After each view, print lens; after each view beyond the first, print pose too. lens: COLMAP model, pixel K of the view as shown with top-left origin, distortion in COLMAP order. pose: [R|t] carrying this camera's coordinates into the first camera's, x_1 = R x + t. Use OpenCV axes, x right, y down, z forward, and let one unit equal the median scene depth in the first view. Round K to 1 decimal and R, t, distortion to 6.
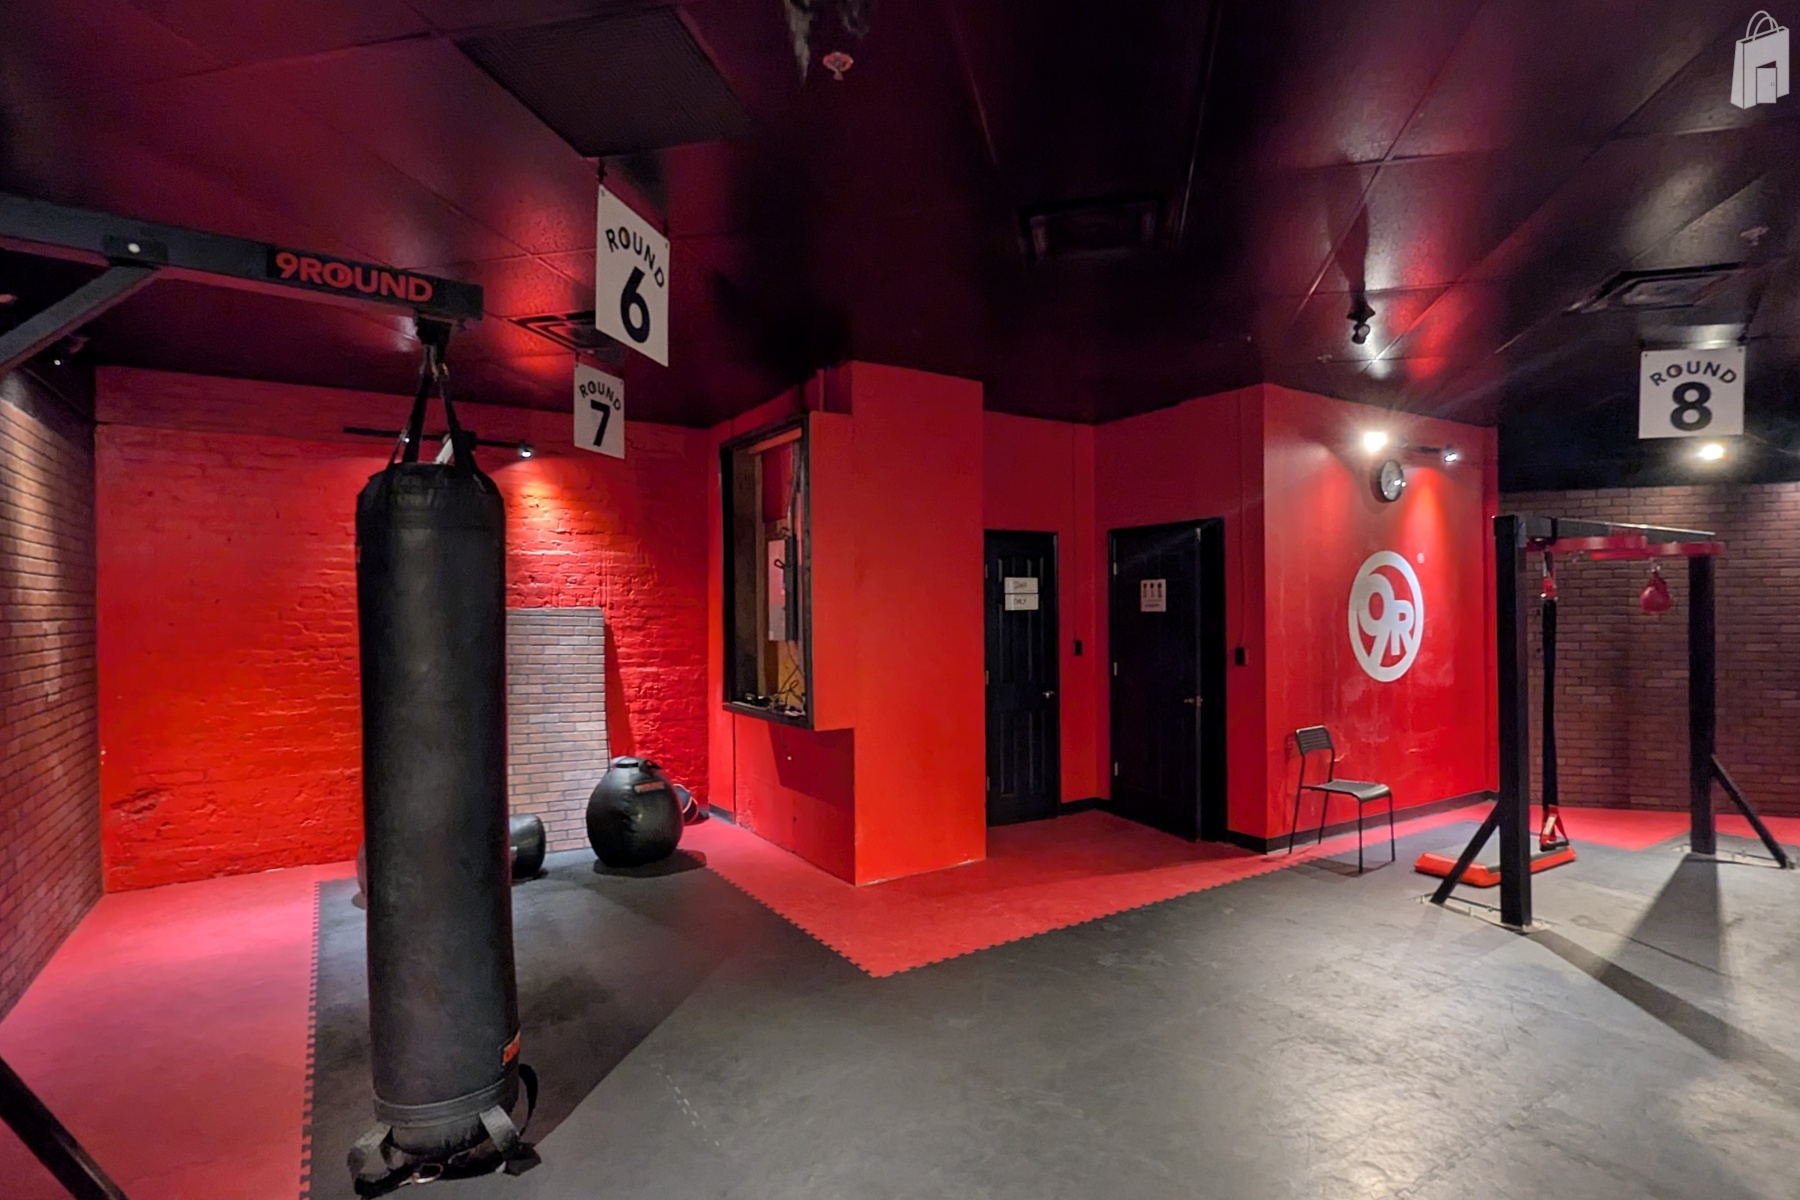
lens RADIAL K [[917.6, 0, 900.0], [0, 917.6, 600.0], [0, 0, 1]] dist [0.023929, 0.001207]
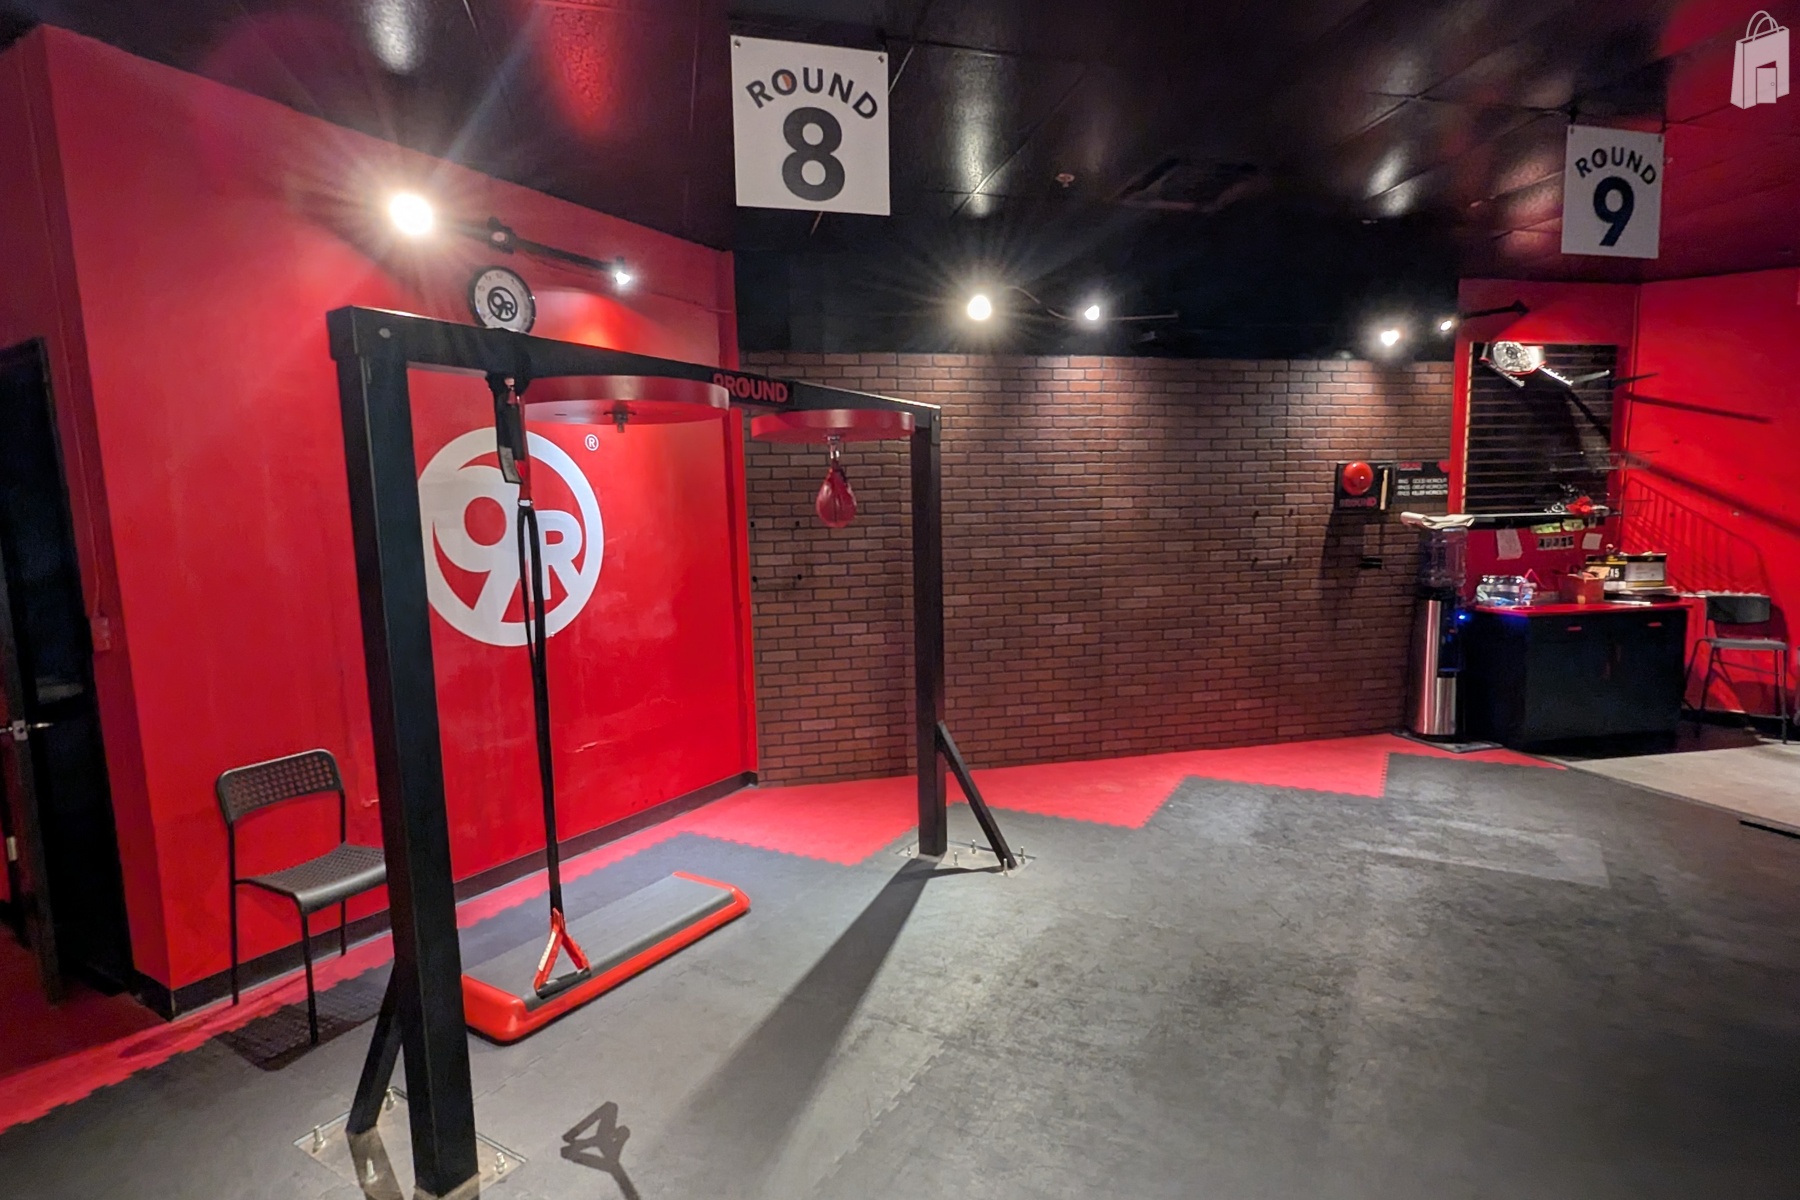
lens RADIAL K [[885.8, 0, 912.5], [0, 885.8, 610.9], [0, 0, 1]] dist [-0.000245, 0.000711]
pose [[0.900579, -0.062770, 0.430136, 0.530491], [0.015596, 0.993548, 0.112335, 0.004339], [-0.434412, -0.094458, 0.895748, 0.384568]]
